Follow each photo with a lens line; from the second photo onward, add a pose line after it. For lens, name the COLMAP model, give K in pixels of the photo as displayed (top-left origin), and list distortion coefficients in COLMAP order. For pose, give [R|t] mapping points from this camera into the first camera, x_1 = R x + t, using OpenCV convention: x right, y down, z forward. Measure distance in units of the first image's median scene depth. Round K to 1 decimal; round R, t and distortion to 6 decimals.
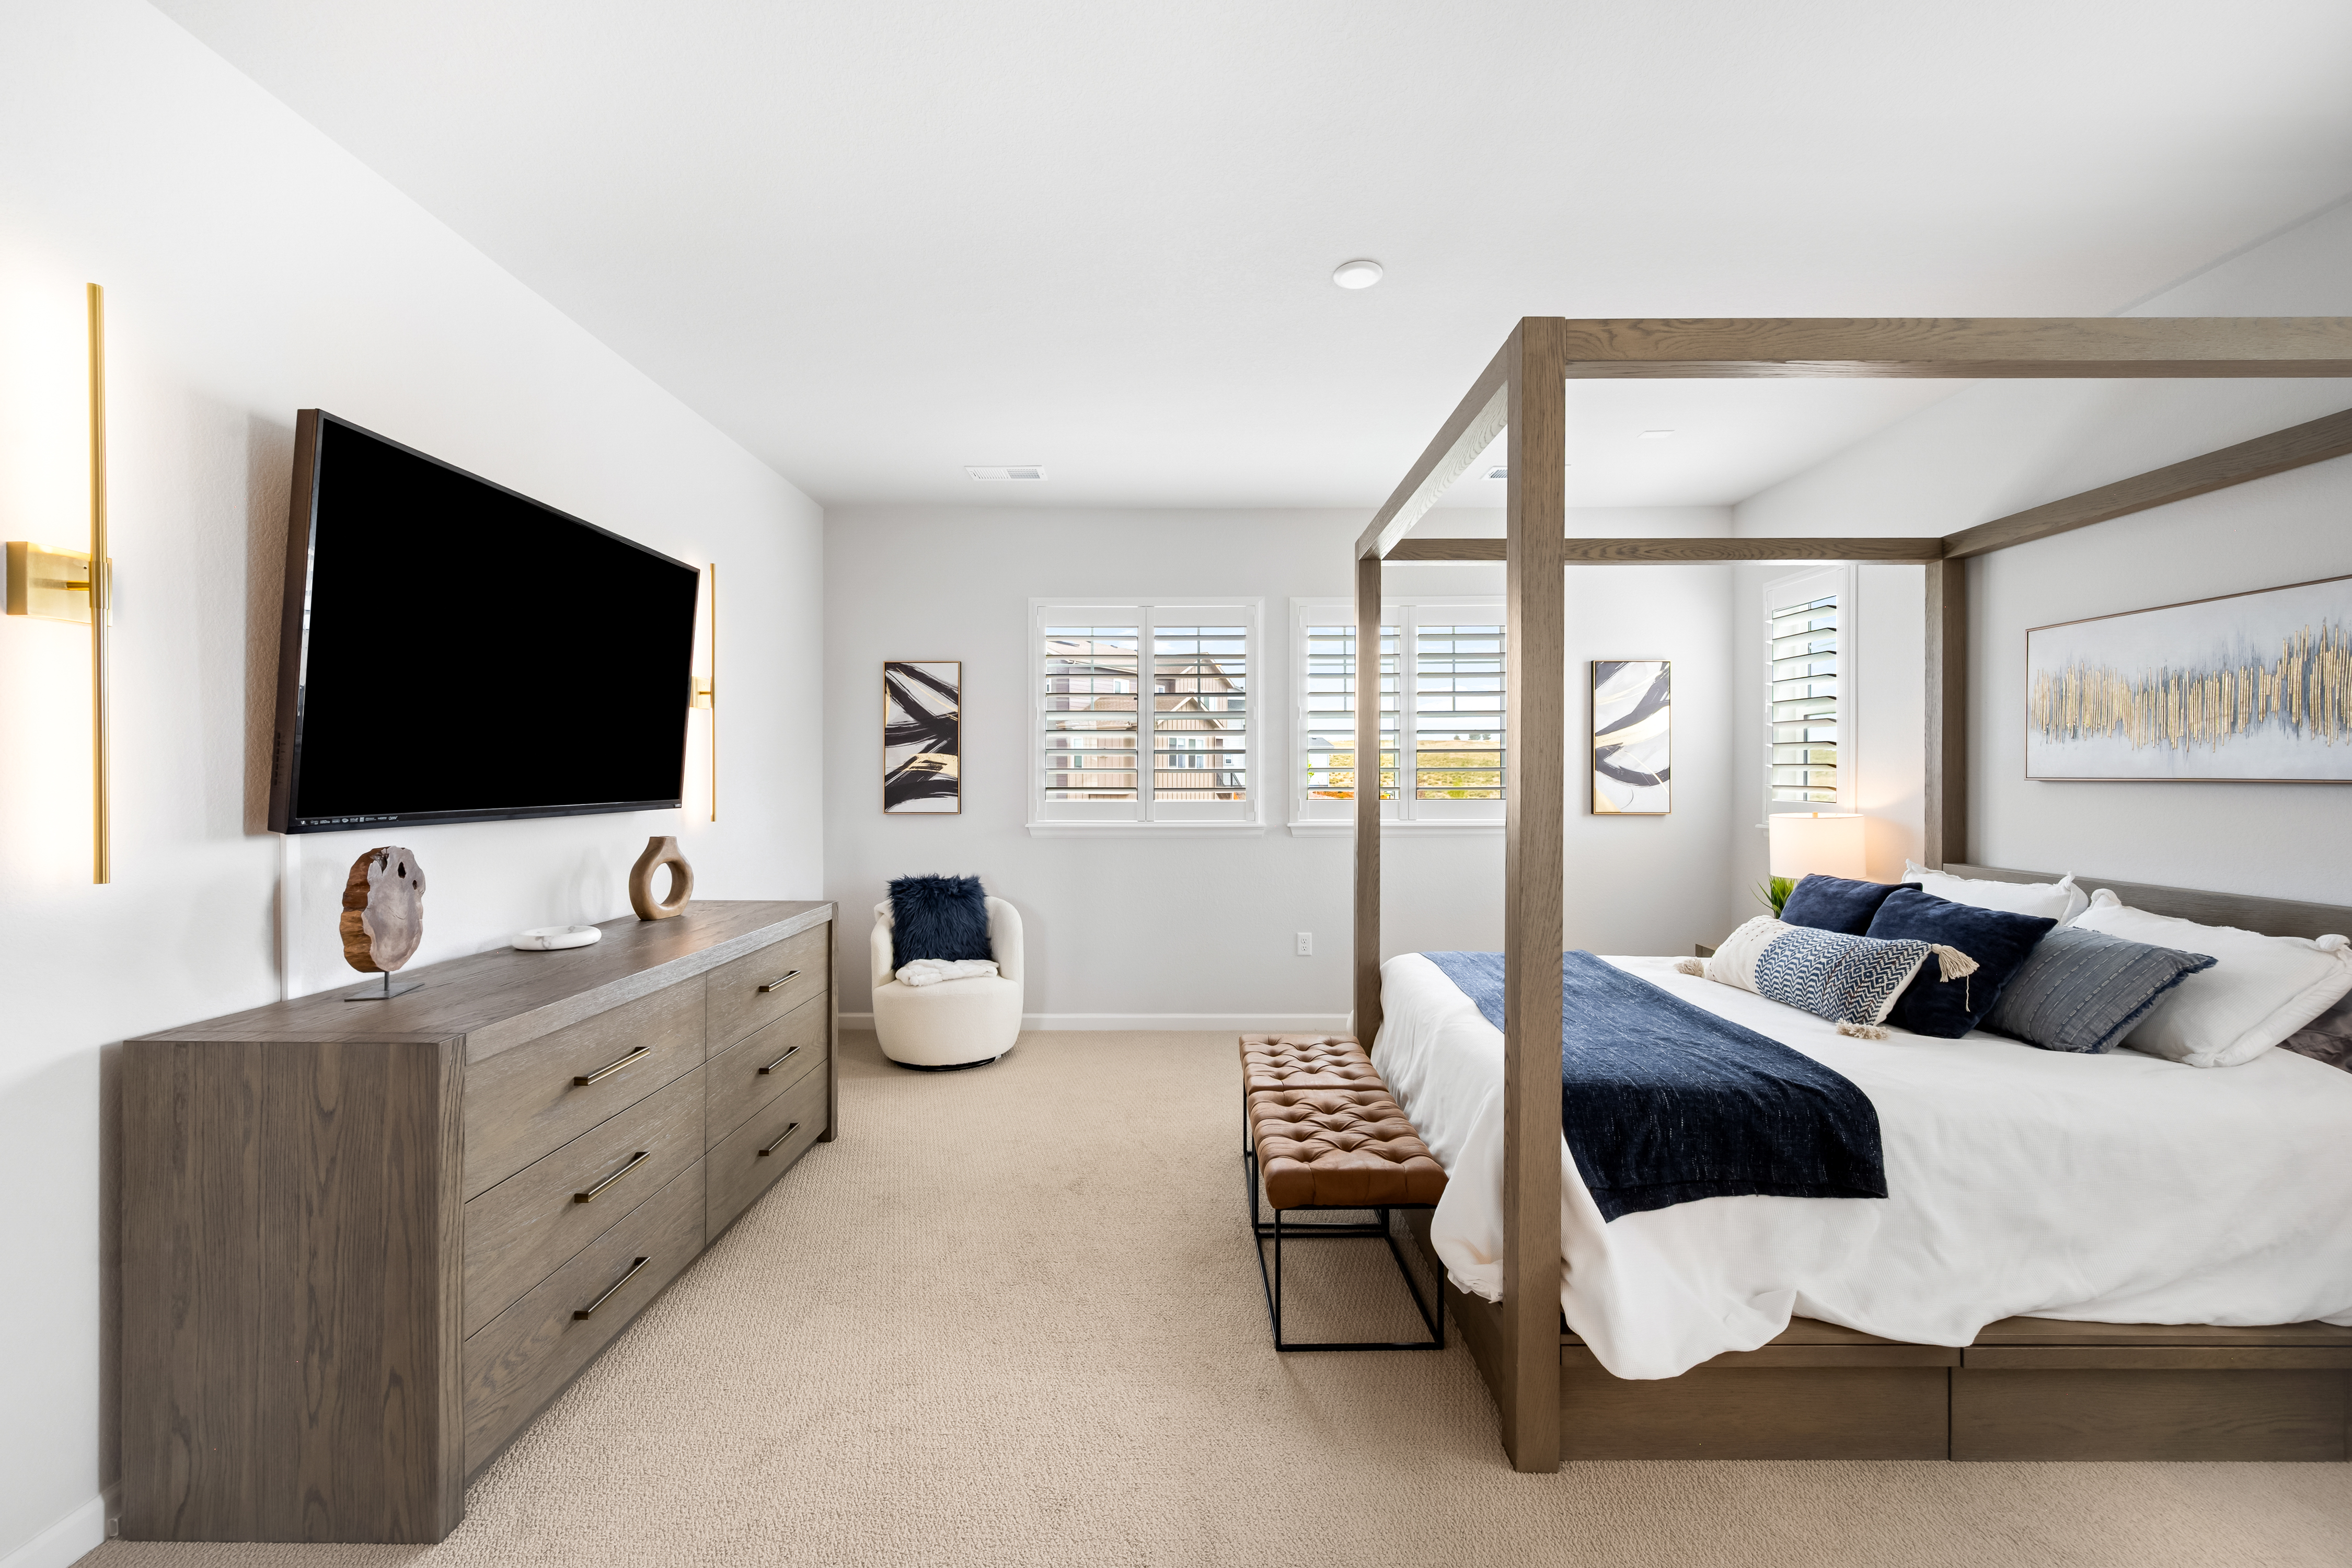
lens RADIAL K [[929.0, 0, 1176.0], [0, 929.0, 784.0], [0, 0, 1]] dist [0.000295, -0.000035]
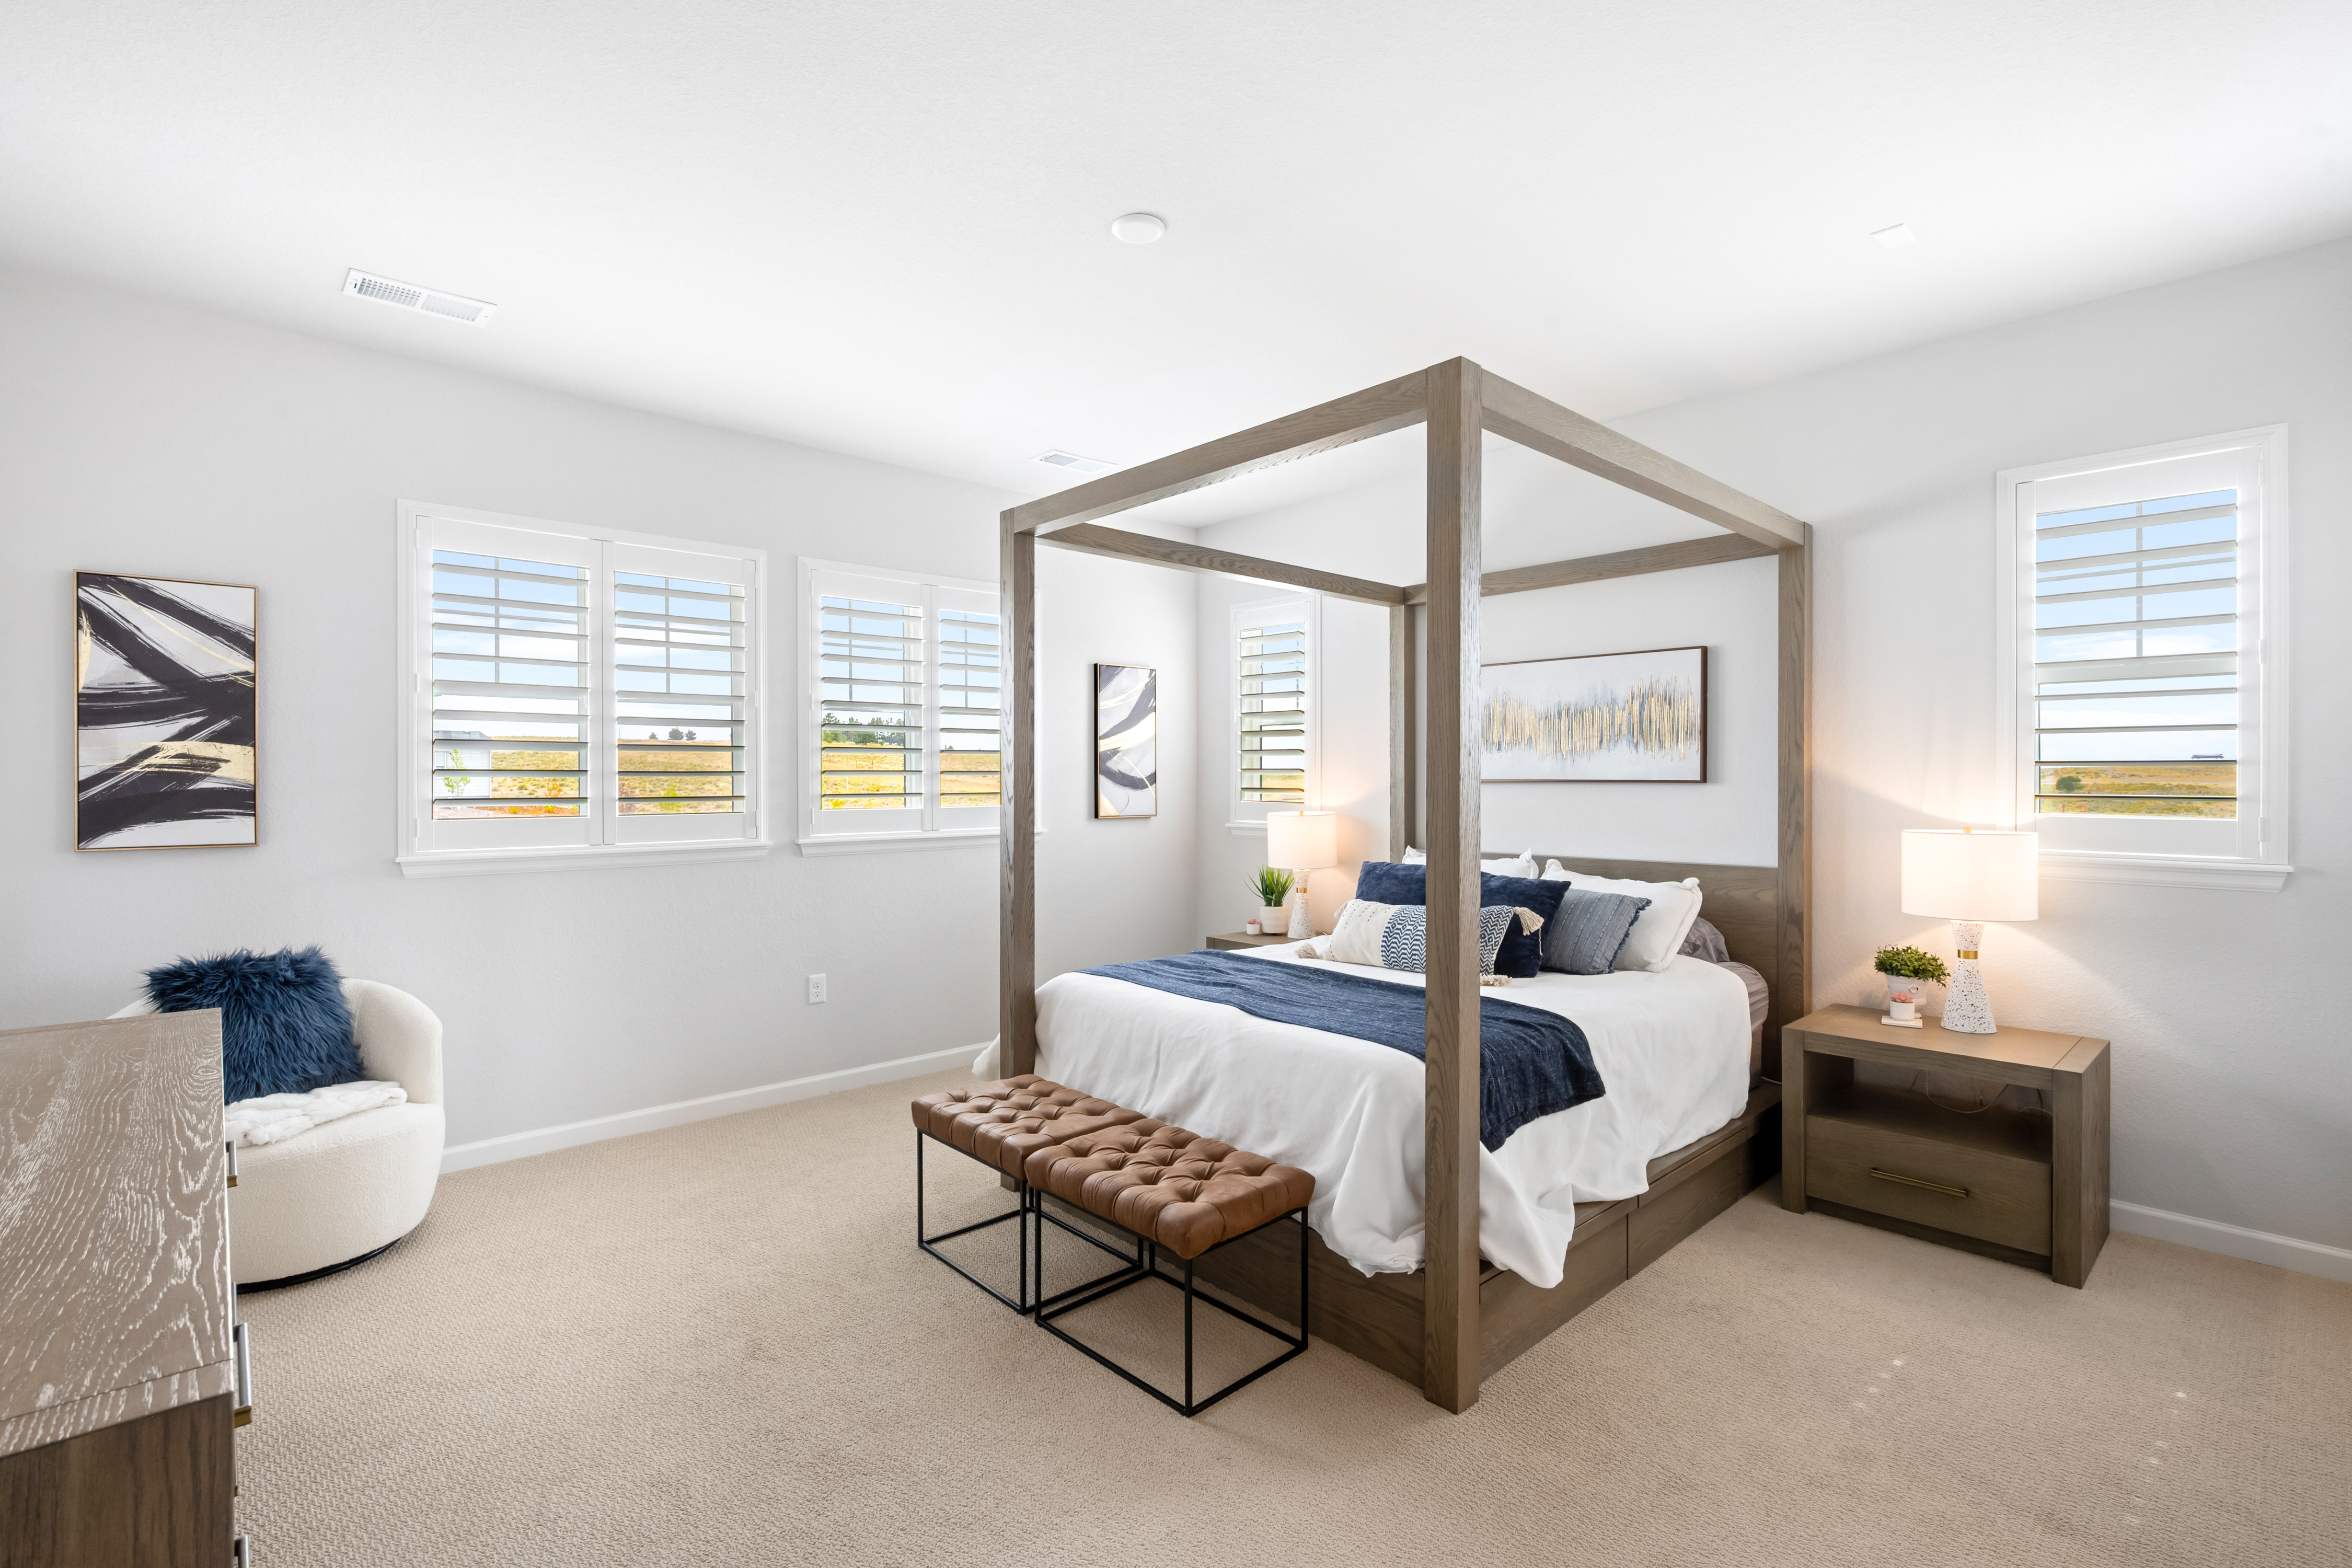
lens RADIAL K [[1071.8, 0, 1176.0], [0, 1071.8, 784.0], [0, 0, 1]] dist [0.001452, 0.000317]
pose [[0.737068, -0.003732, 0.675808, -0.285548], [0.008775, 0.999953, -0.004048, 0.001162], [-0.675761, 0.008914, 0.737066, 0.113990]]
